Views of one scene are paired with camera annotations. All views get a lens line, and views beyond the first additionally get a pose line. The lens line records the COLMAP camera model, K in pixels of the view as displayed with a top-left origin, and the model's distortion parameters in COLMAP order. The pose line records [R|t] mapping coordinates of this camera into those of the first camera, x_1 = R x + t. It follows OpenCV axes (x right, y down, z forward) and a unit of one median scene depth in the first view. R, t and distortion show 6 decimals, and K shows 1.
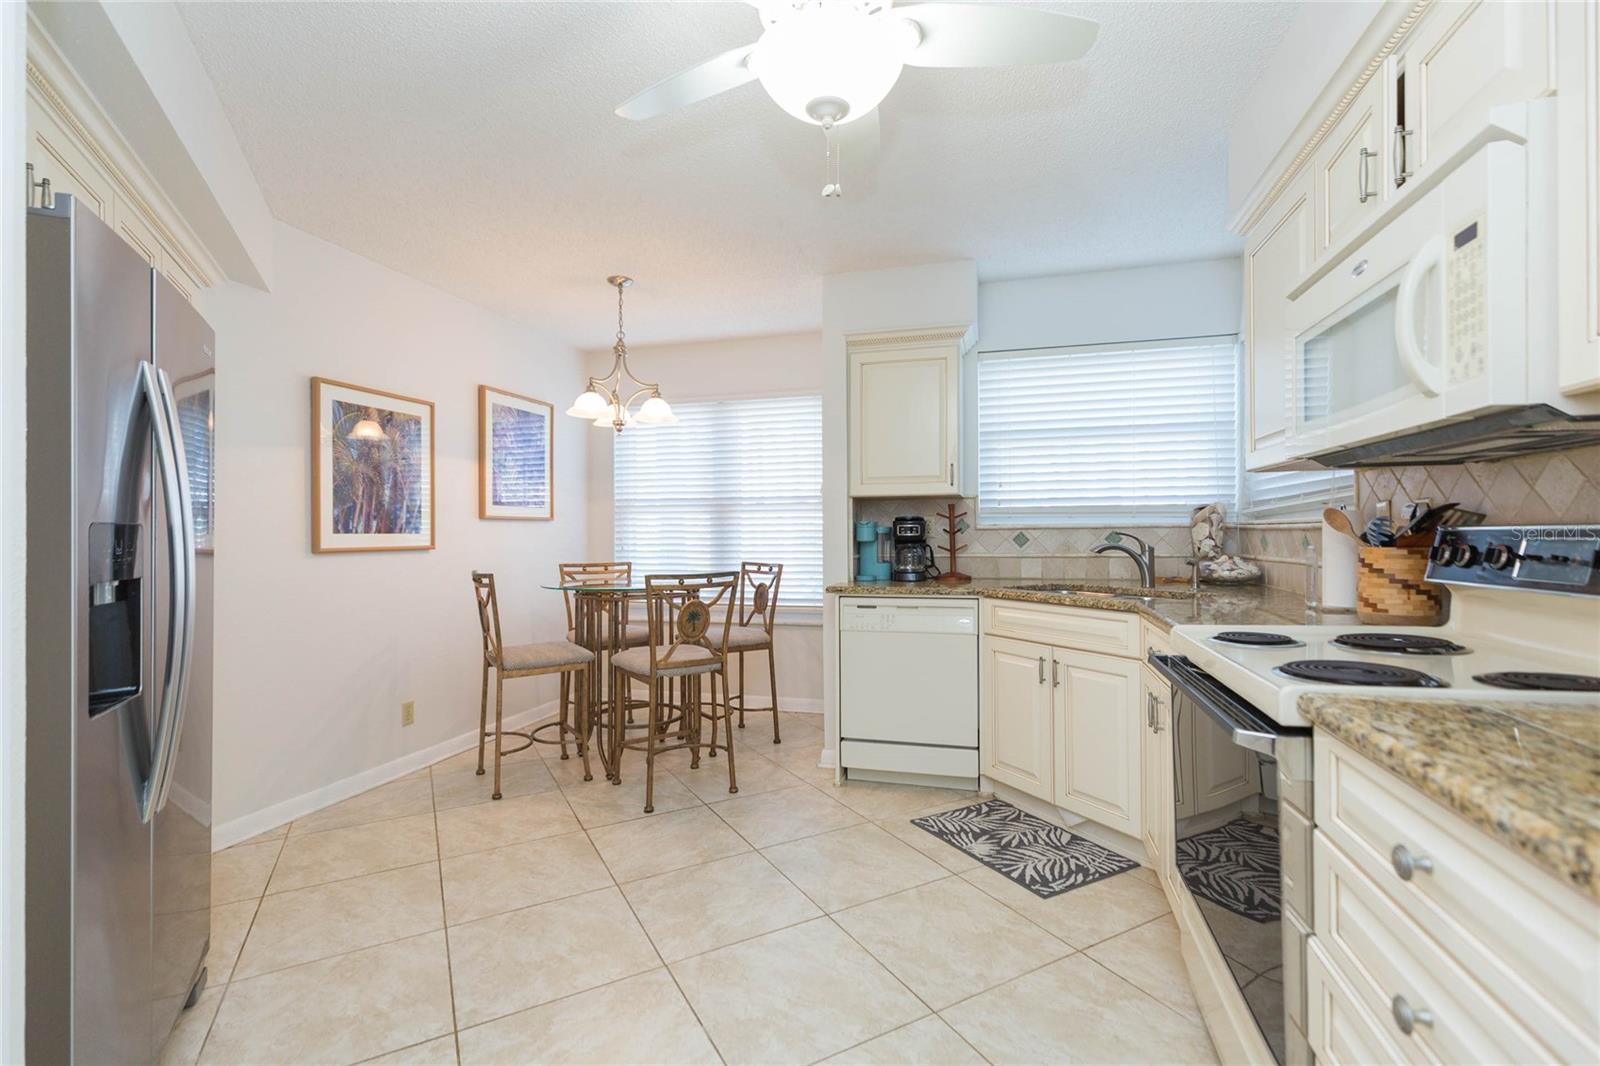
lens RADIAL K [[713.6, 0, 814.1], [0, 713.6, 529.6], [0, 0, 1]] dist [0.005294, -0.001037]
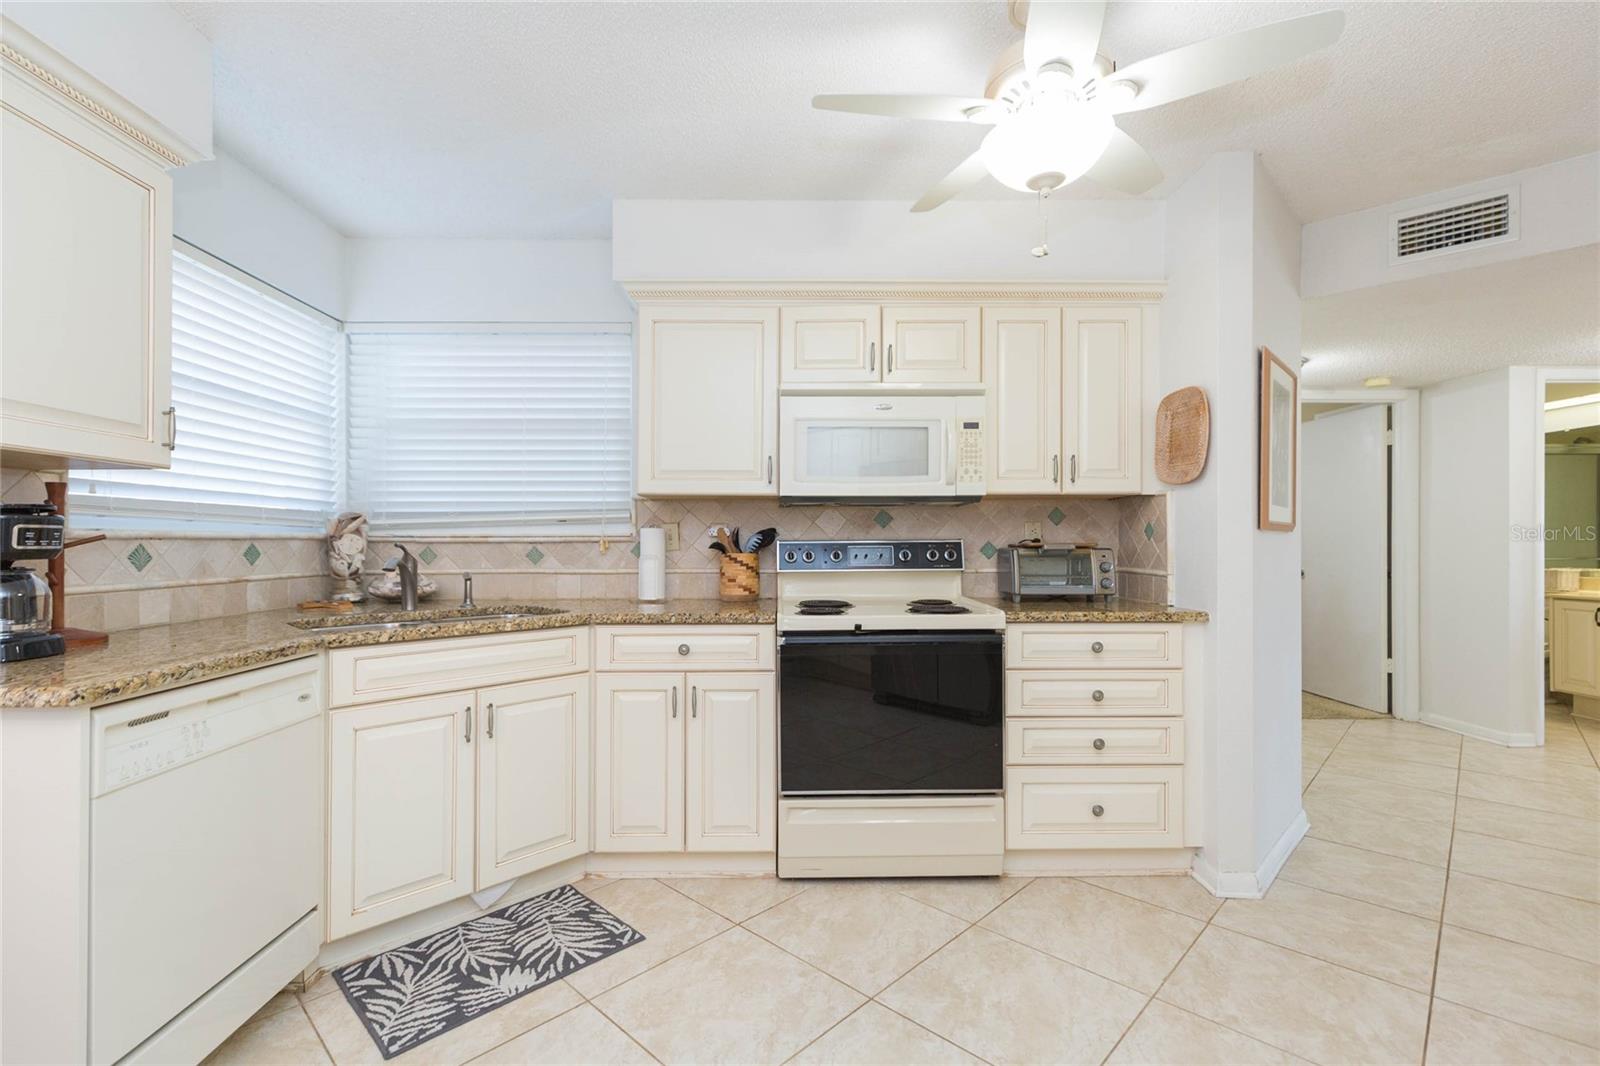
lens RADIAL K [[713.6, 0, 785.8], [0, 713.6, 545.0], [0, 0, 1]] dist [0.005294, -0.001037]
pose [[-0.271522, 0.007627, 0.962402, -0.535719], [0.001556, 0.999971, -0.007486, 0.013058], [-0.962431, -0.000535, -0.271526, 0.931023]]
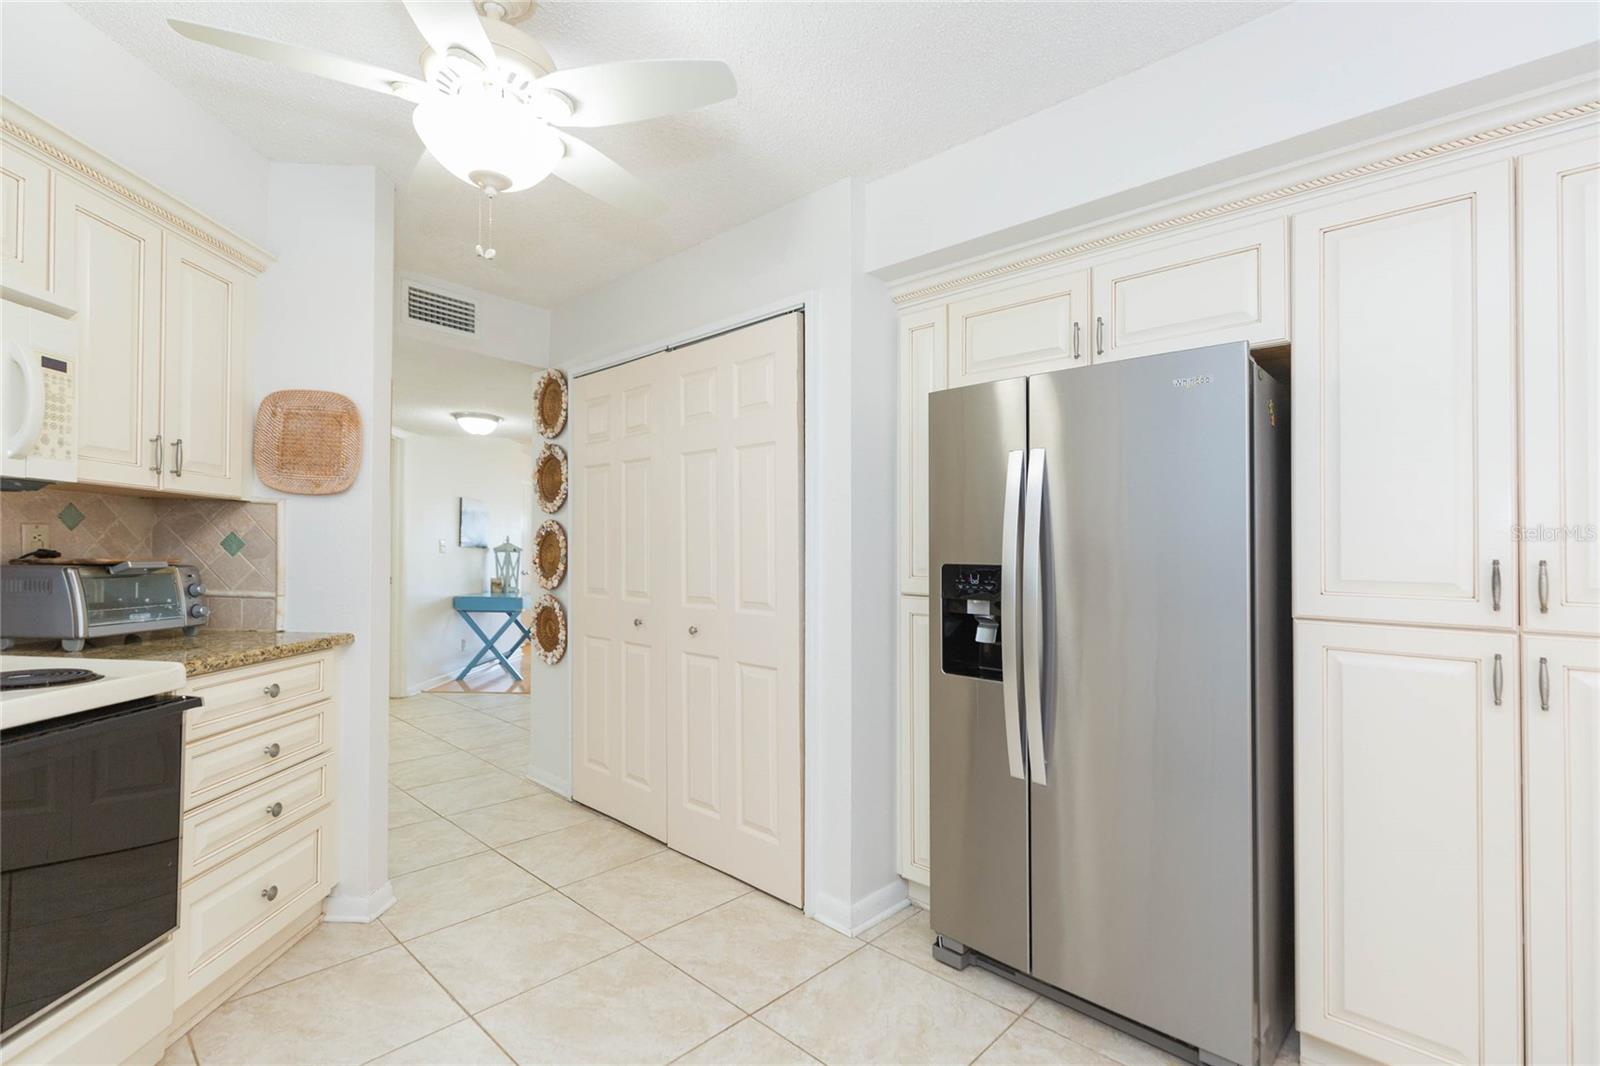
lens RADIAL K [[713.6, 0, 816.6], [0, 713.6, 548.7], [0, 0, 1]] dist [0.005294, -0.001037]
pose [[-0.954727, -0.014248, -0.297142, -0.098482], [-0.010978, 0.999859, -0.012670, -0.005134], [0.297281, -0.008835, -0.954749, 1.164300]]
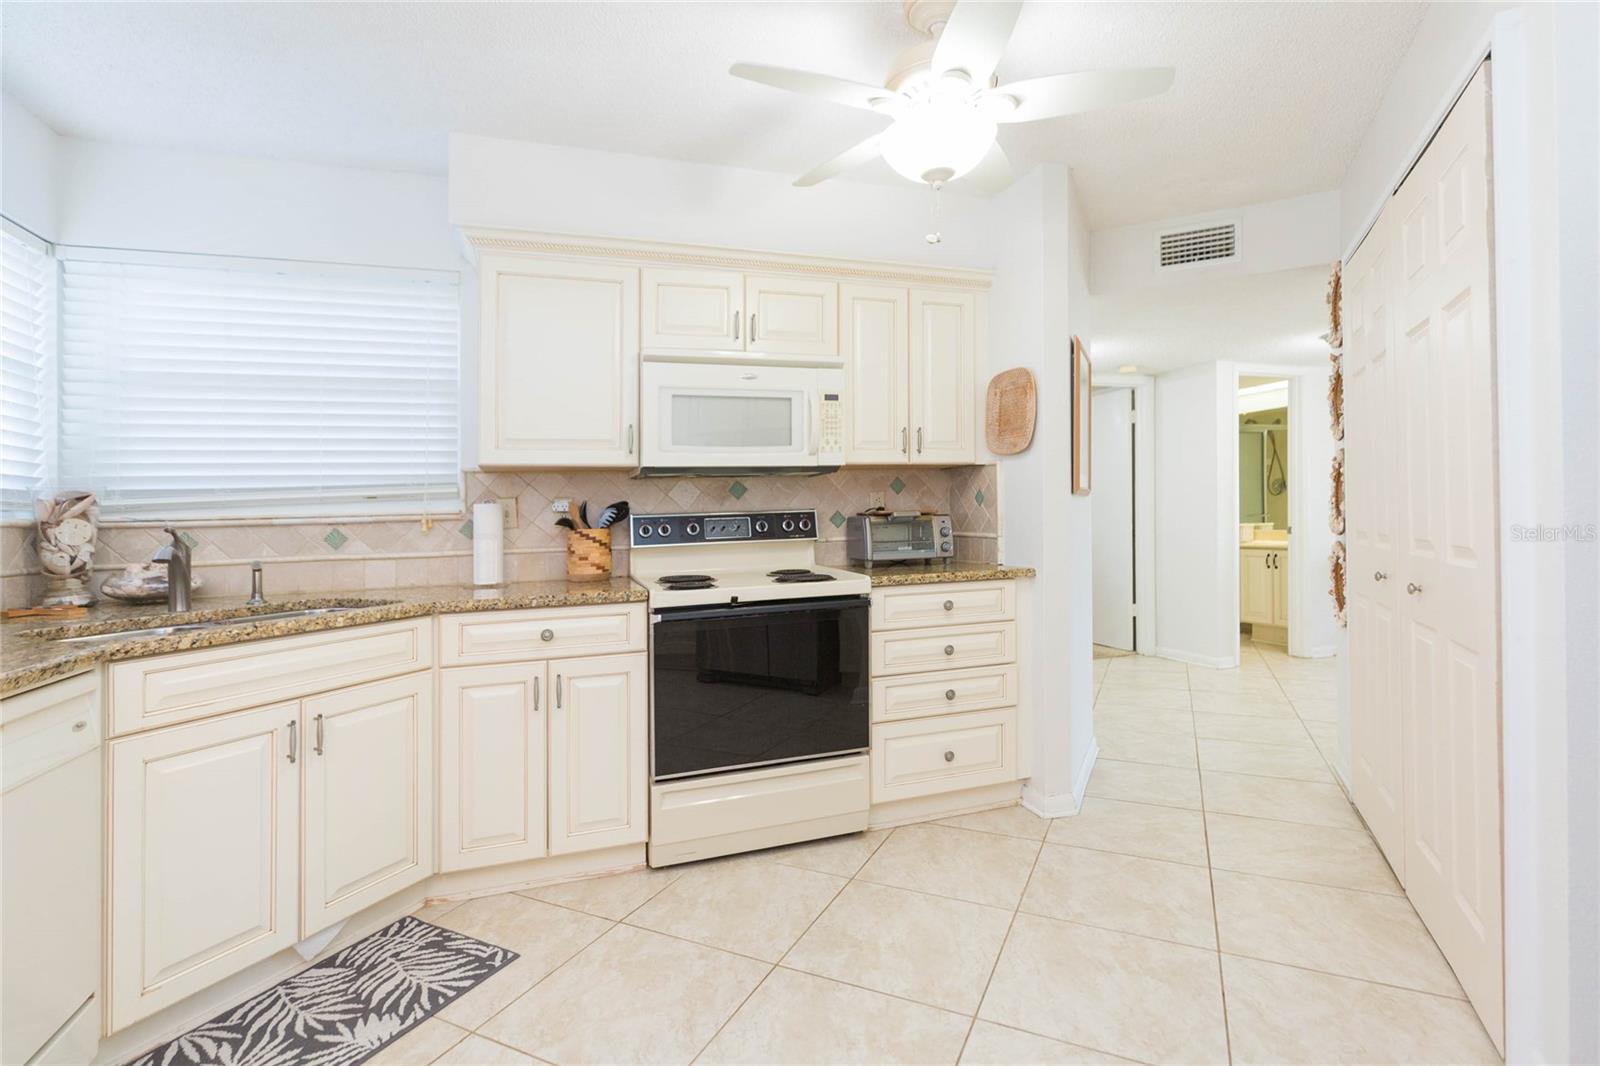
lens RADIAL K [[748.5, 0, 799.9], [0, 748.5, 522.5], [0, 0, 1]] dist [-0.003833, 0.000020]
pose [[-0.552962, 0.016669, 0.833040, -0.515404], [0.029600, 0.999562, -0.000352, 0.016949], [-0.832681, 0.024463, -0.553213, 1.036826]]
